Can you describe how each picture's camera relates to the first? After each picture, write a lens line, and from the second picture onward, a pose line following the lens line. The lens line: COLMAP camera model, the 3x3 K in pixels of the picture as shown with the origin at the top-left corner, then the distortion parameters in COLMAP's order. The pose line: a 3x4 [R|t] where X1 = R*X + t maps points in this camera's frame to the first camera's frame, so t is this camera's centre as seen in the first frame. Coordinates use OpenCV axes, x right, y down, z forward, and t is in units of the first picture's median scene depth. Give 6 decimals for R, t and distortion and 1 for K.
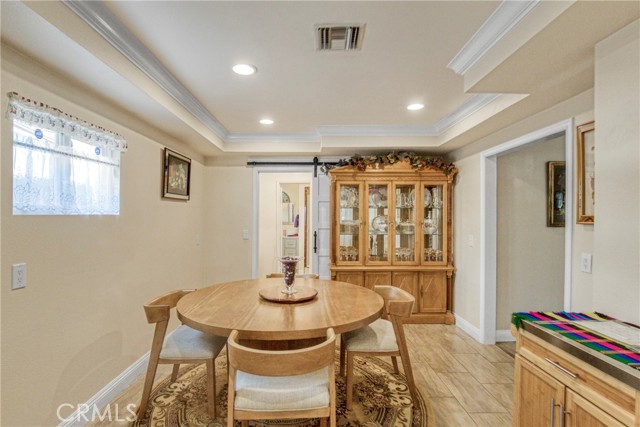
lens RADIAL K [[326.0, 0, 319.1], [0, 326.0, 213.6], [0, 0, 1]] dist [-0.005678, -0.000766]
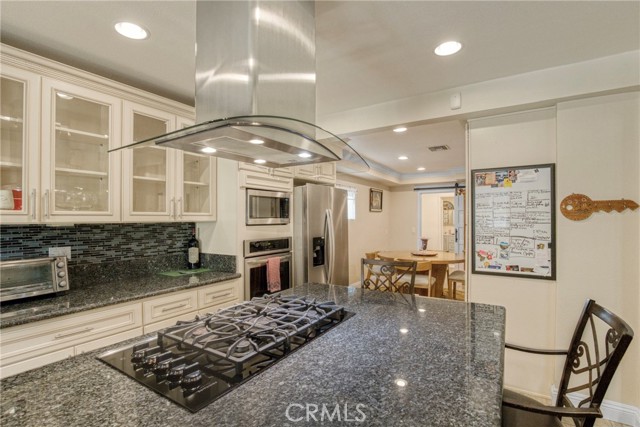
lens RADIAL K [[307.1, 0, 316.8], [0, 307.1, 216.8], [0, 0, 1]] dist [-0.001403, 0.000049]
pose [[0.833738, -0.004619, -0.552141, 0.297229], [0.001326, 0.999979, -0.006362, 0.001575], [0.552159, 0.004572, 0.833726, -0.759965]]
